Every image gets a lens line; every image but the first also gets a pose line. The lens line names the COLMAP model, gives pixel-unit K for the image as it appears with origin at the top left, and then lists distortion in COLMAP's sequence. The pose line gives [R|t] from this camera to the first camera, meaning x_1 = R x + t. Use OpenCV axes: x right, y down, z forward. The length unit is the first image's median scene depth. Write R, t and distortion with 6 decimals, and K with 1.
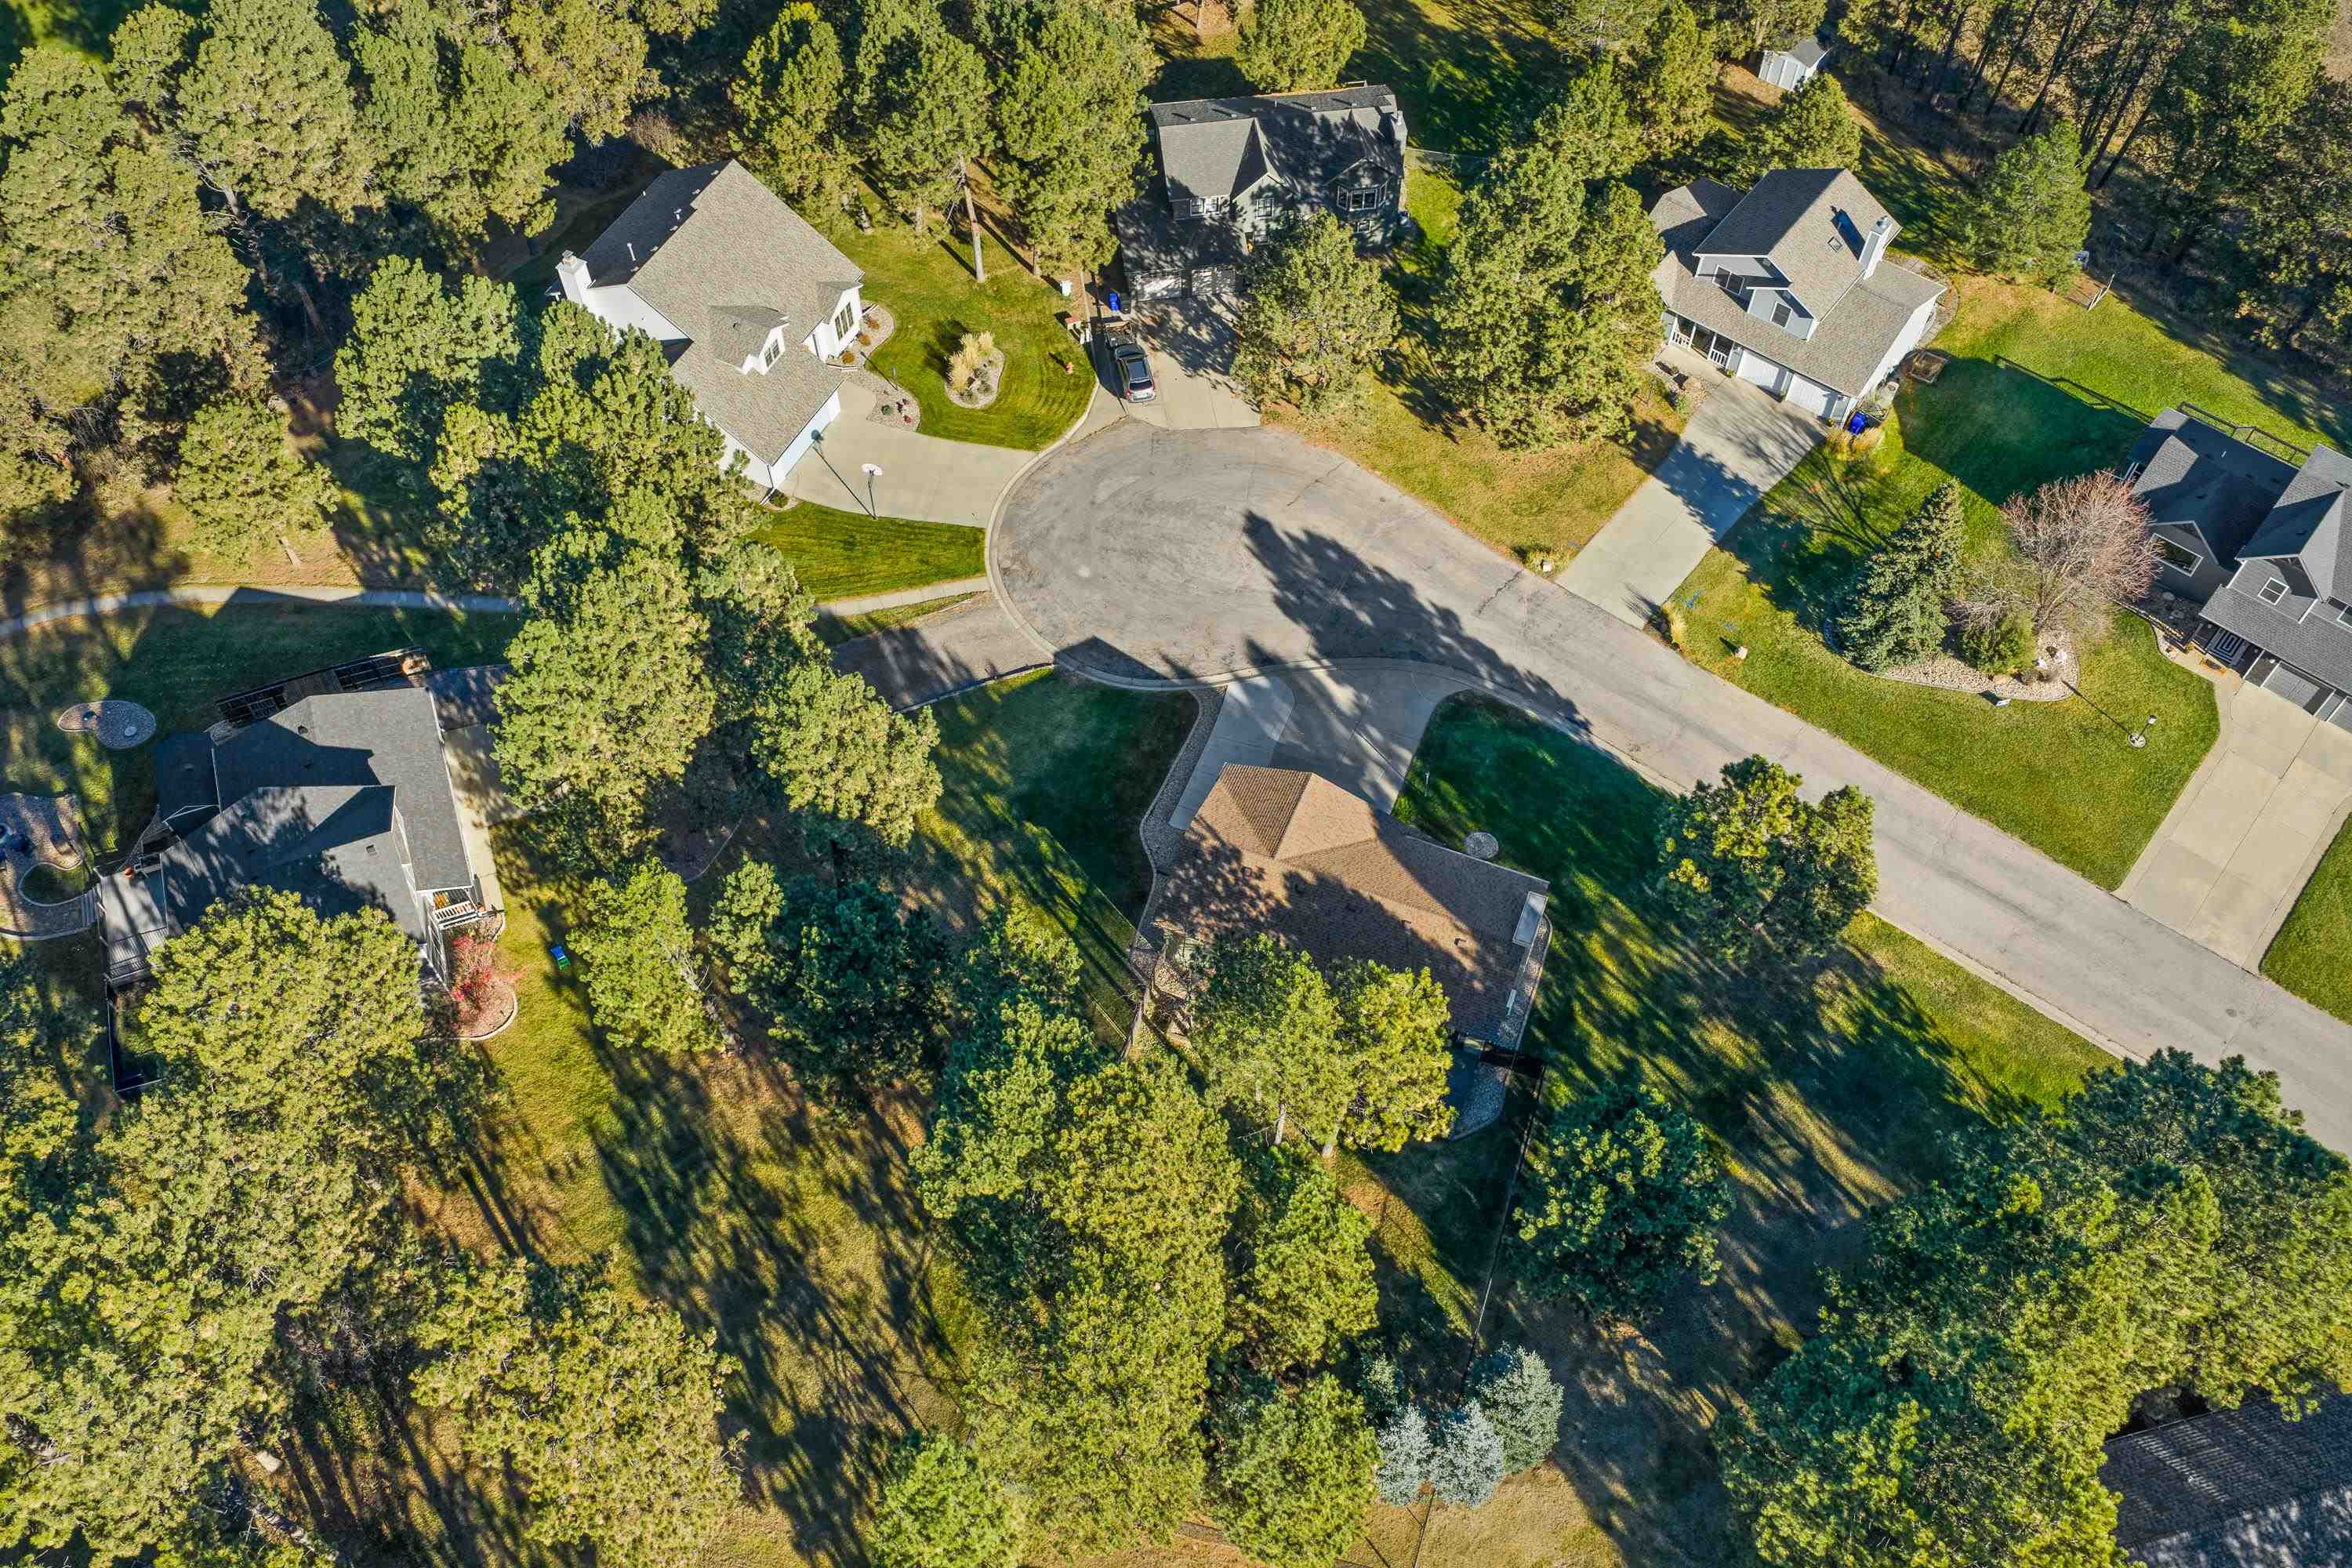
lens RADIAL K [[1985.2, 0, 1172.3], [0, 1985.2, 789.6], [0, 0, 1]] dist [0.015818, -0.000303]
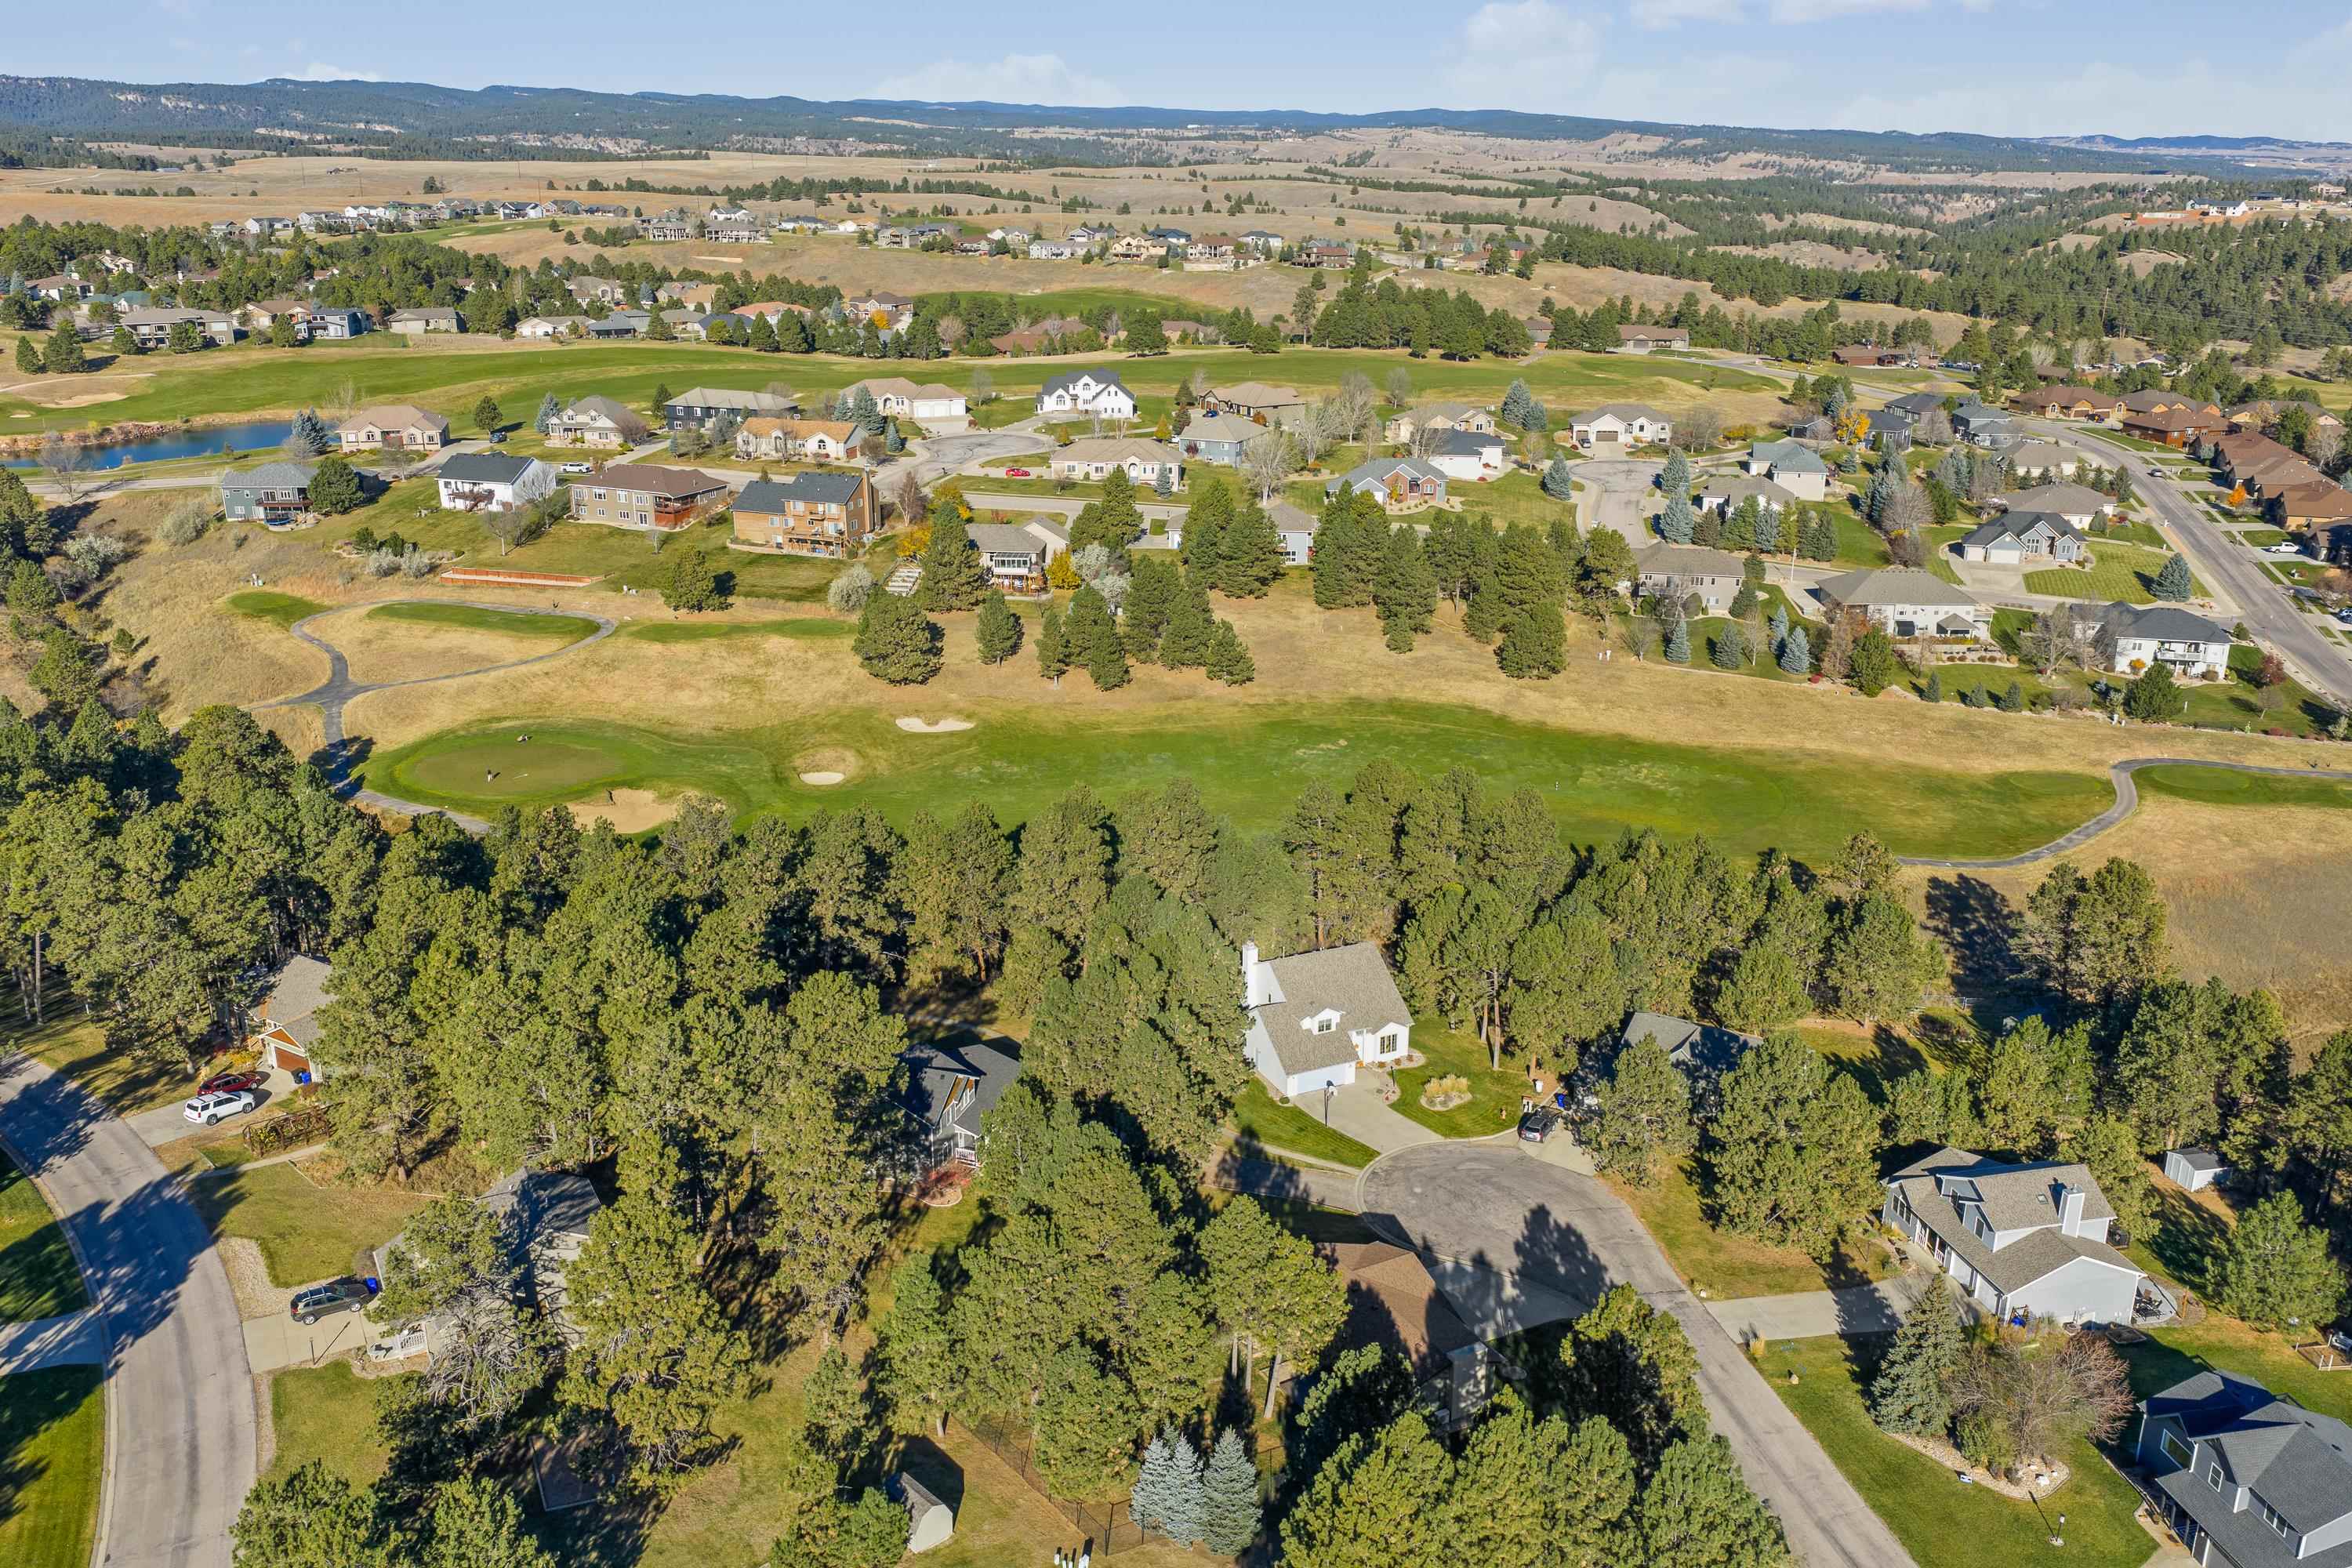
lens RADIAL K [[1985.2, 0, 1175.9], [0, 1985.2, 782.0], [0, 0, 1]] dist [0.015818, -0.000303]
pose [[0.771877, 0.198262, -0.604068, 0.672981], [-0.522839, 0.738531, -0.425689, 0.405393], [0.361725, 0.644409, 0.673715, -0.284617]]
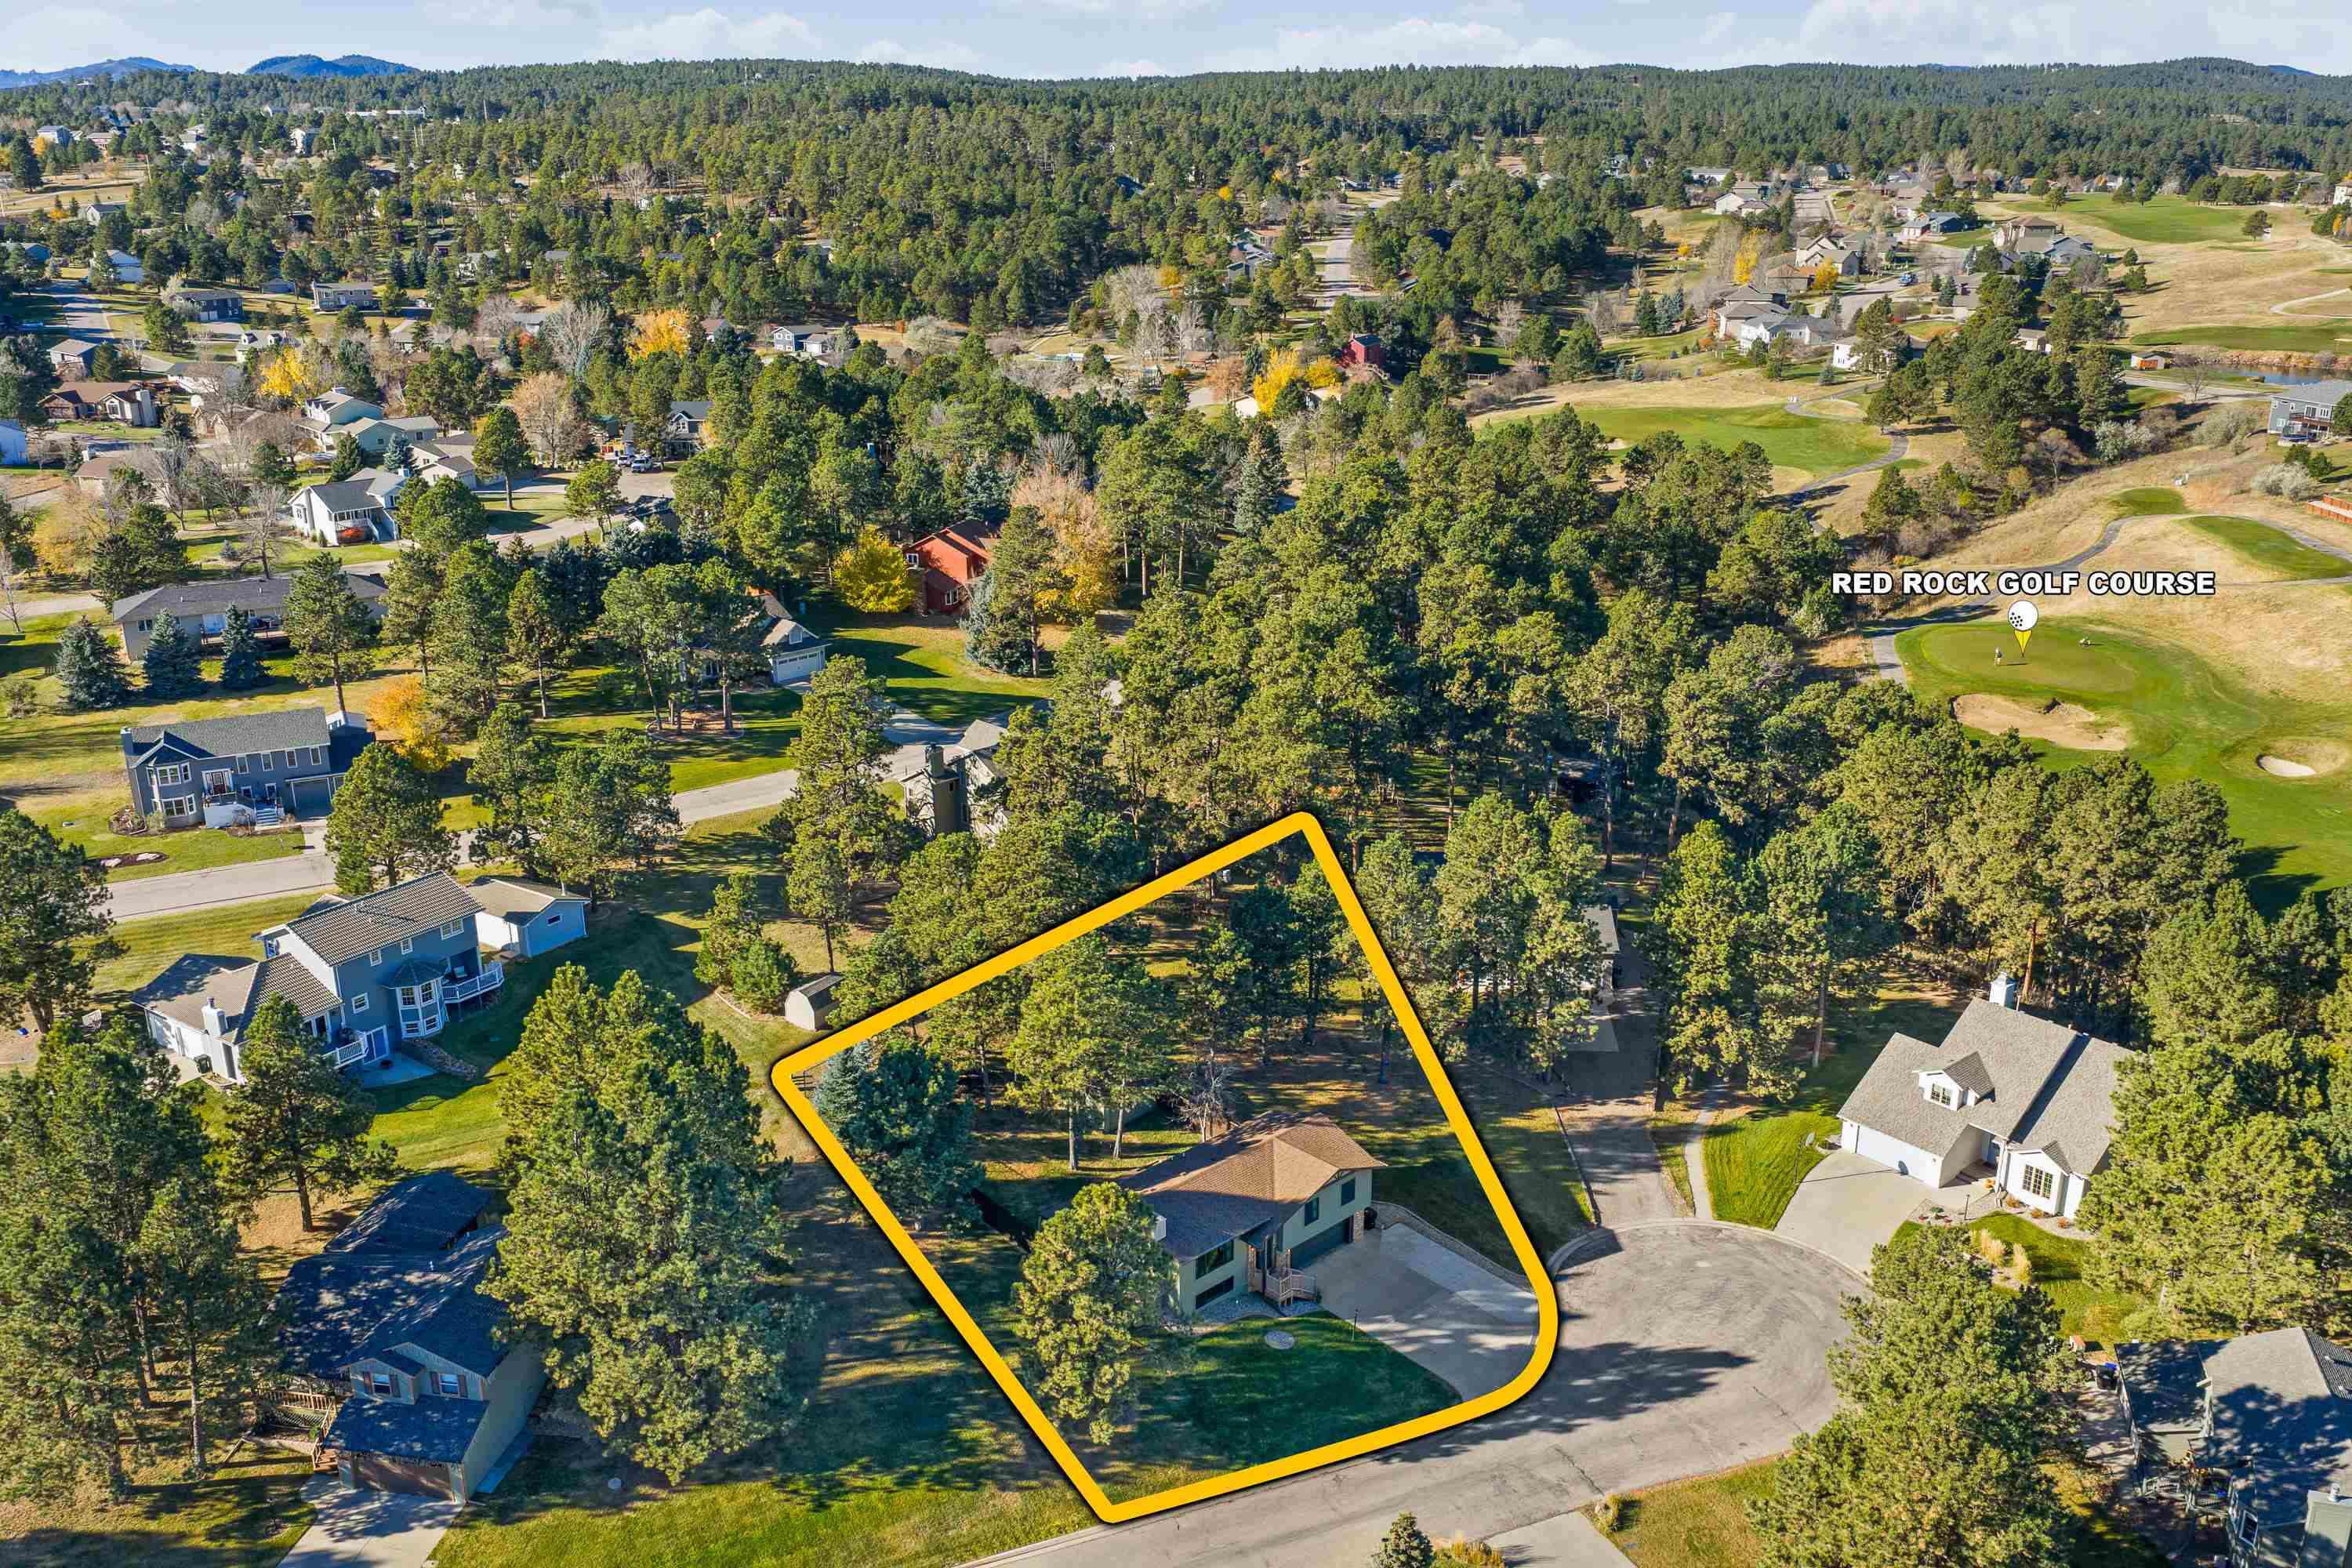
lens RADIAL K [[1985.2, 0, 1175.7], [0, 1985.2, 783.6], [0, 0, 1]] dist [0.015818, -0.000303]
pose [[-0.430726, 0.259573, -0.864348, 0.963705], [-0.742747, 0.442074, 0.502889, -0.566528], [0.512642, 0.858599, 0.002384, 0.635269]]
